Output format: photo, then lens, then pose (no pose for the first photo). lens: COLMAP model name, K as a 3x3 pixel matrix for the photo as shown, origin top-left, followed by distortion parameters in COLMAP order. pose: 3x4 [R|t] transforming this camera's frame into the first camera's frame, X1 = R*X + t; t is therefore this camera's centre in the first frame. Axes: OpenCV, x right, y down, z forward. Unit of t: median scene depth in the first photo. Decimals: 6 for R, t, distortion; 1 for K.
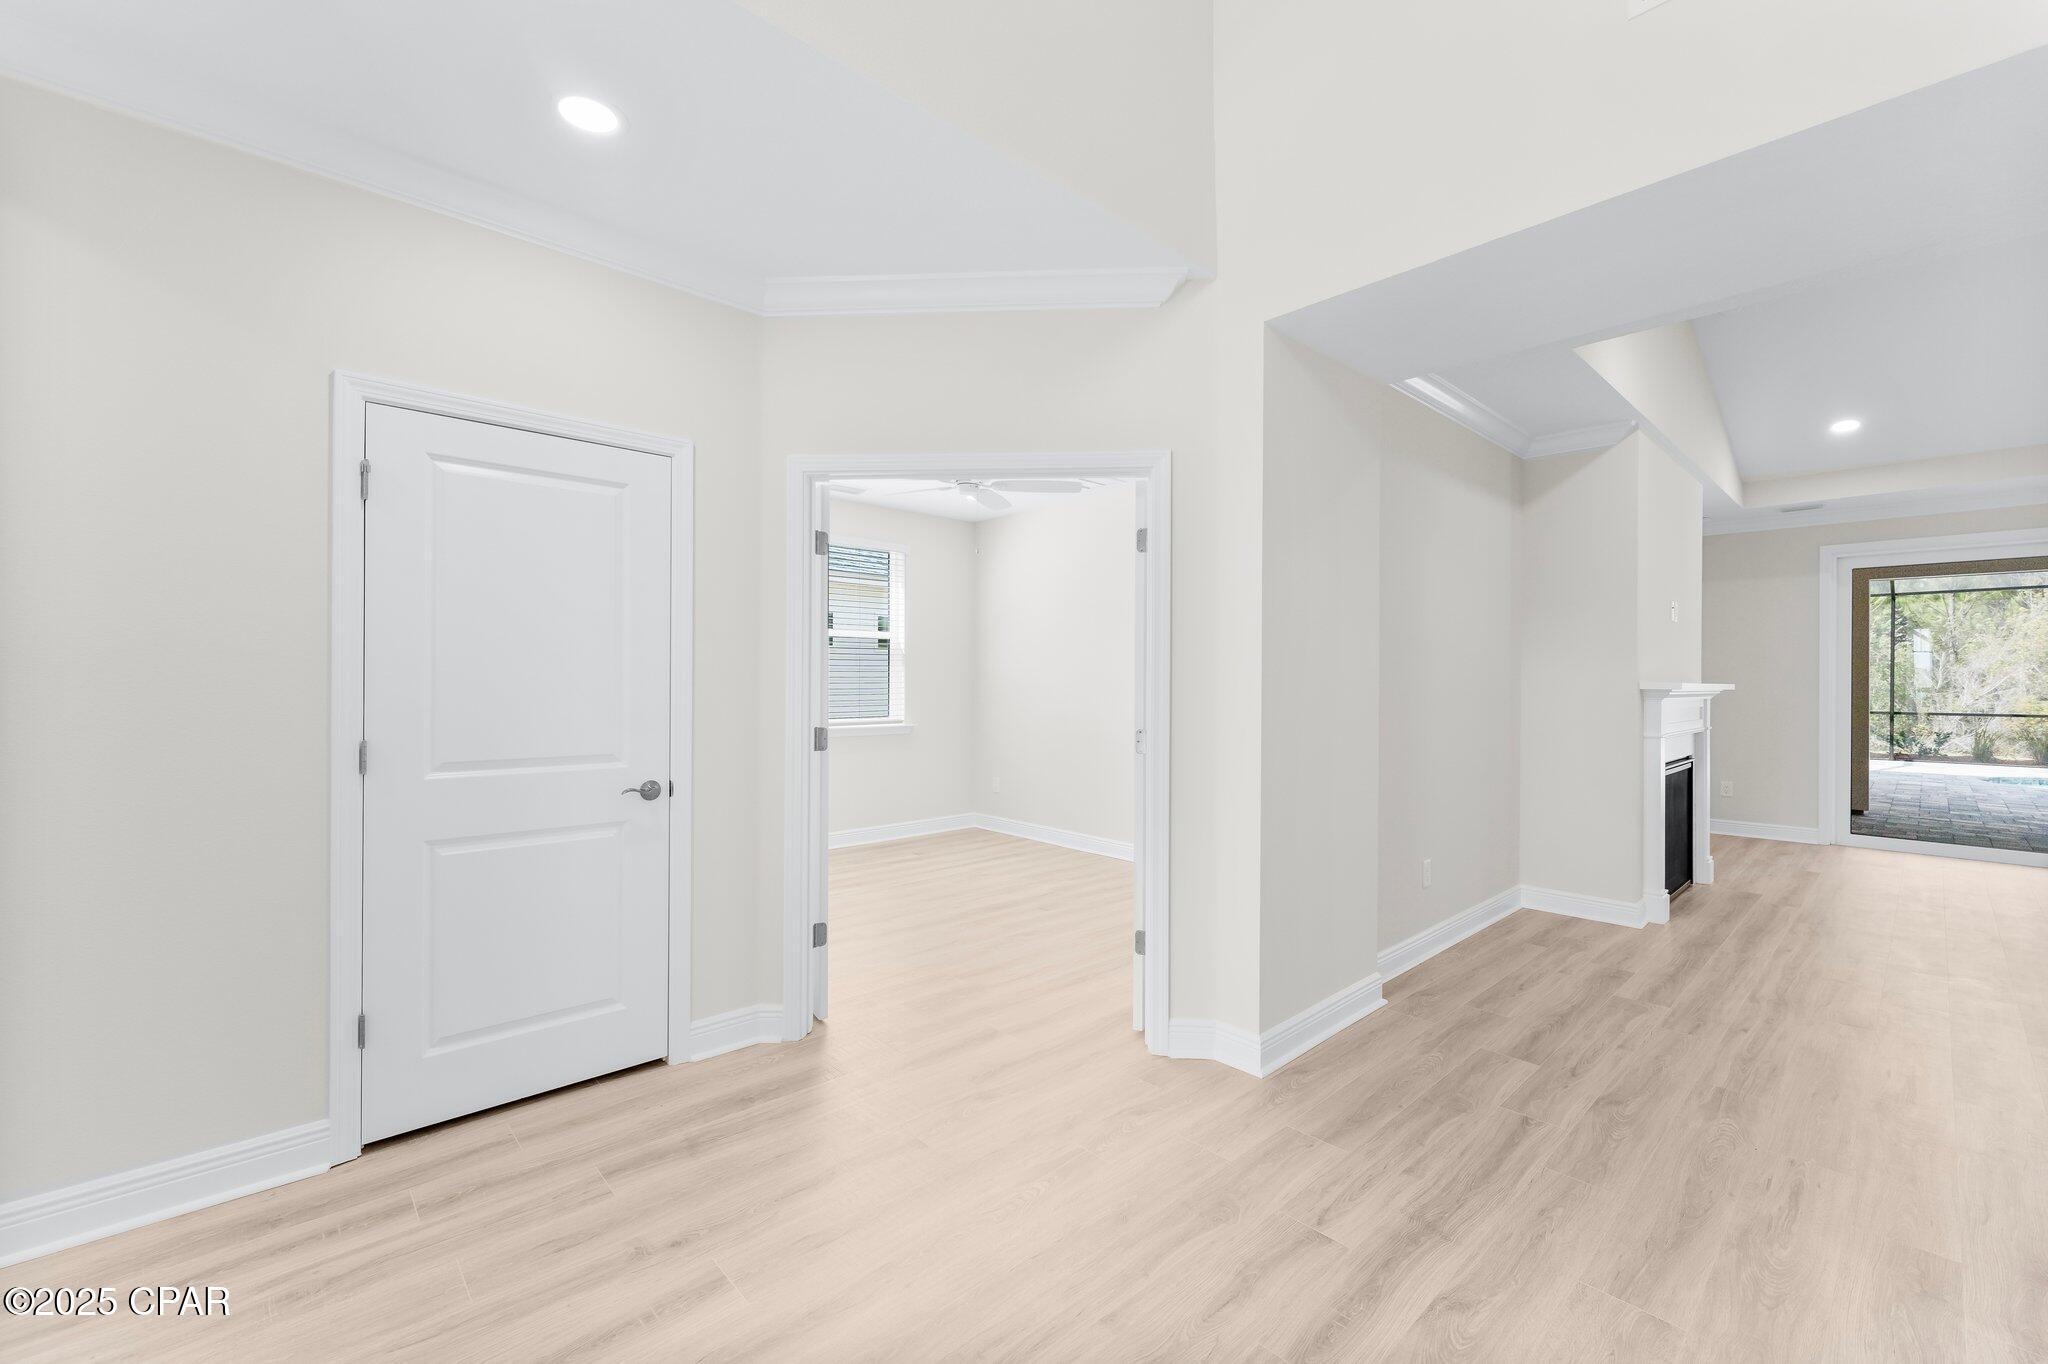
lens RADIAL K [[828.6, 0, 1021.1], [0, 828.6, 690.9], [0, 0, 1]] dist [0.000820, 0.000678]
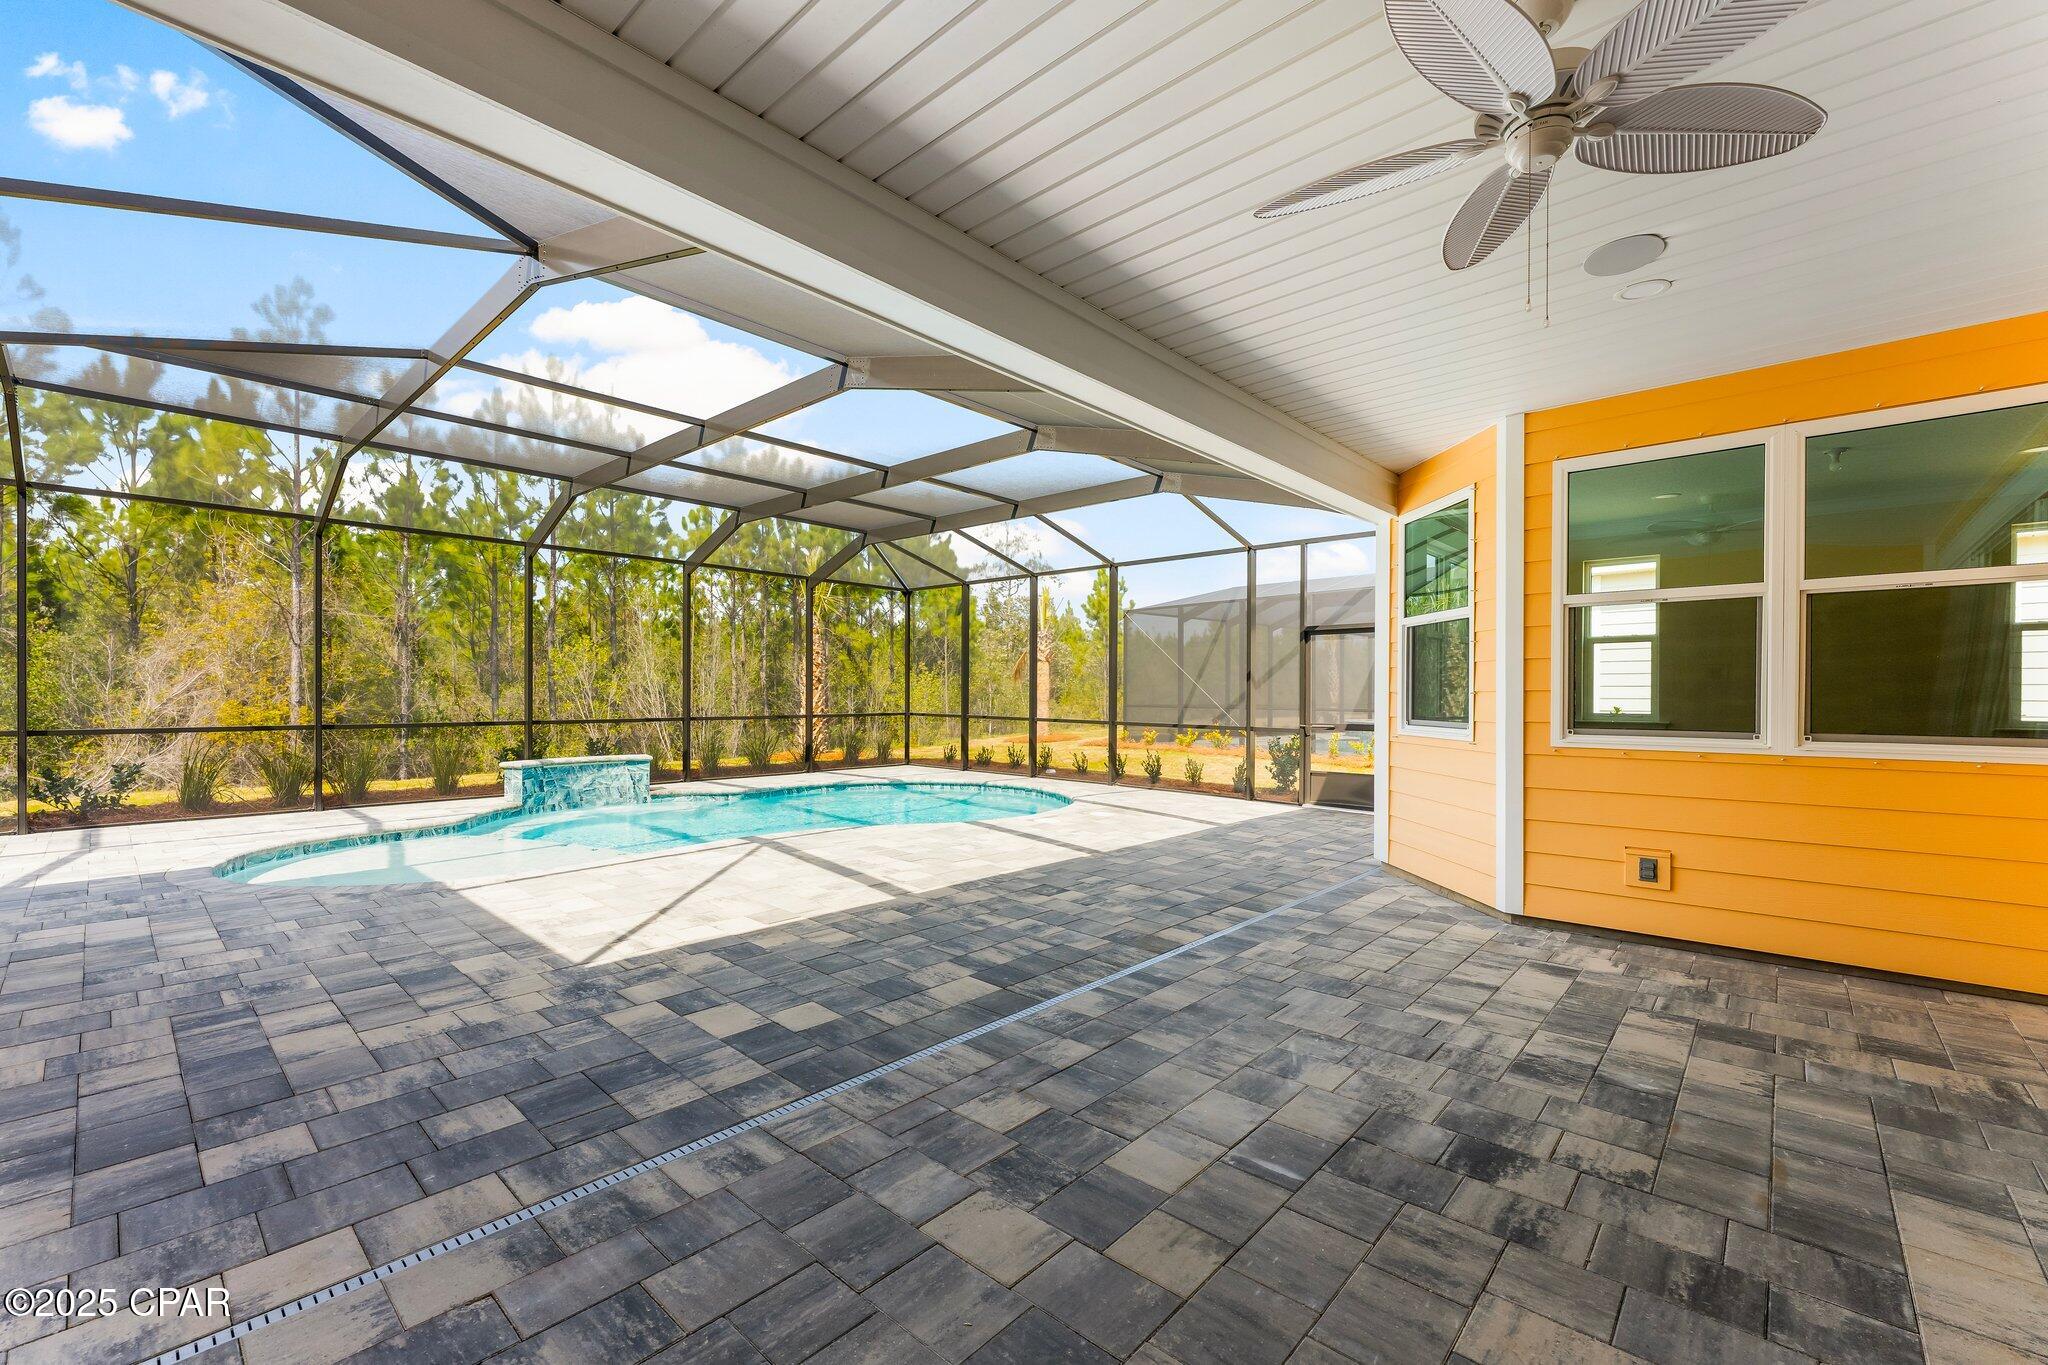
lens RADIAL K [[828.6, 0, 1021.2], [0, 828.6, 690.1], [0, 0, 1]] dist [0.000820, 0.000678]
pose [[-0.098660, 0.001200, 0.995121, 1.177754], [0.006110, 0.999981, -0.000600, 0.013266], [-0.995102, 0.006021, -0.098665, 1.082114]]
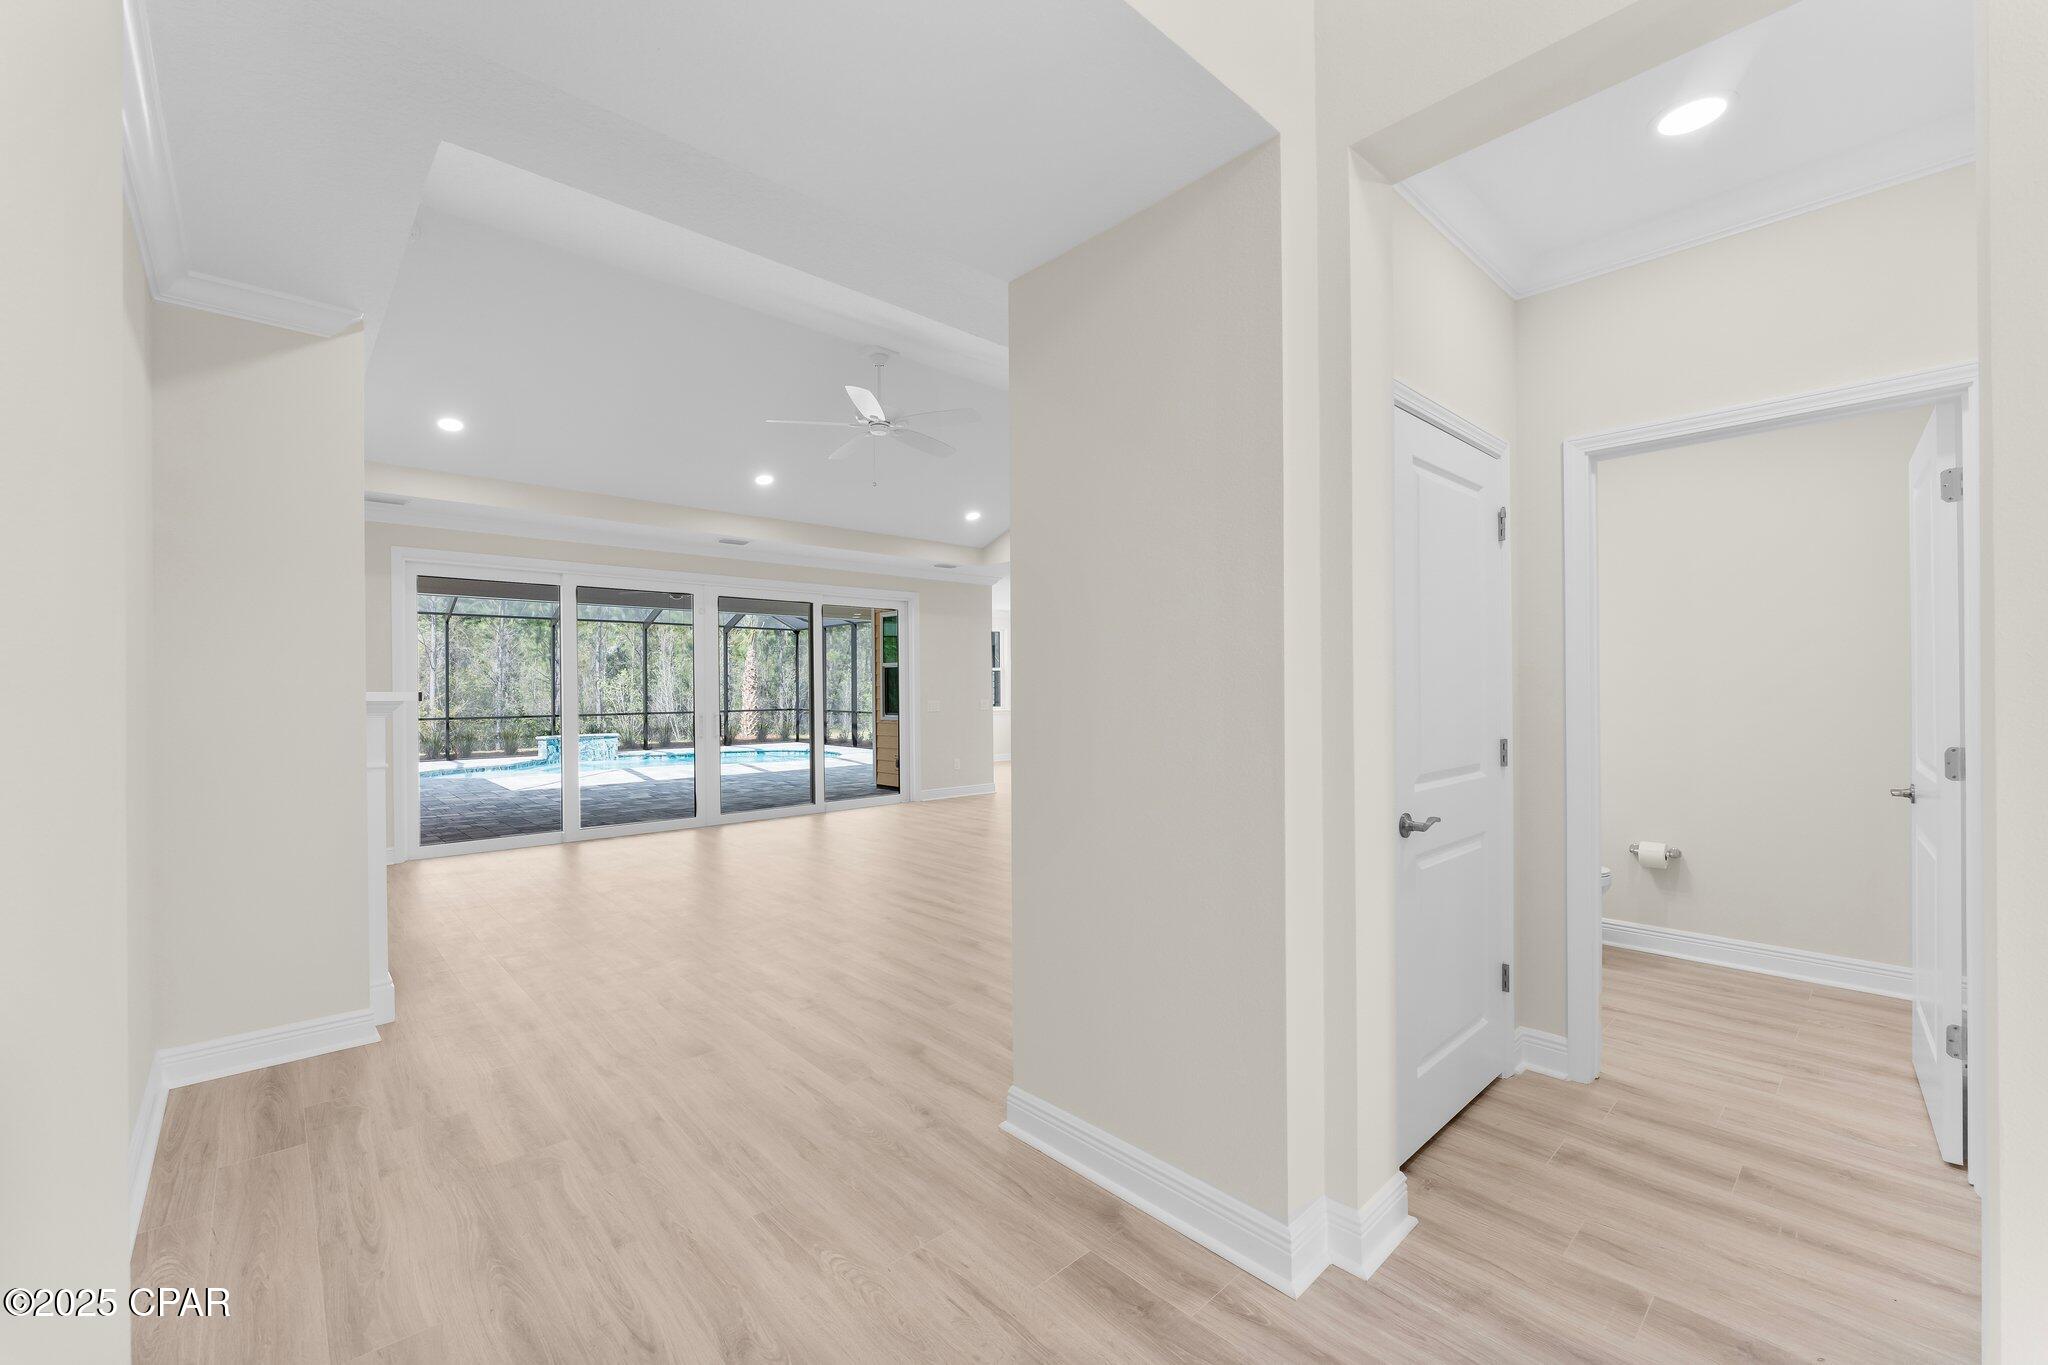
lens RADIAL K [[828.6, 0, 1015.6], [0, 828.6, 686.1], [0, 0, 1]] dist [0.000820, 0.000678]
pose [[0.000667, 0.002115, 0.999998, 0.028402], [0.015799, 0.999873, -0.002126, -0.002989], [-0.999875, 0.015800, 0.000634, 0.298368]]
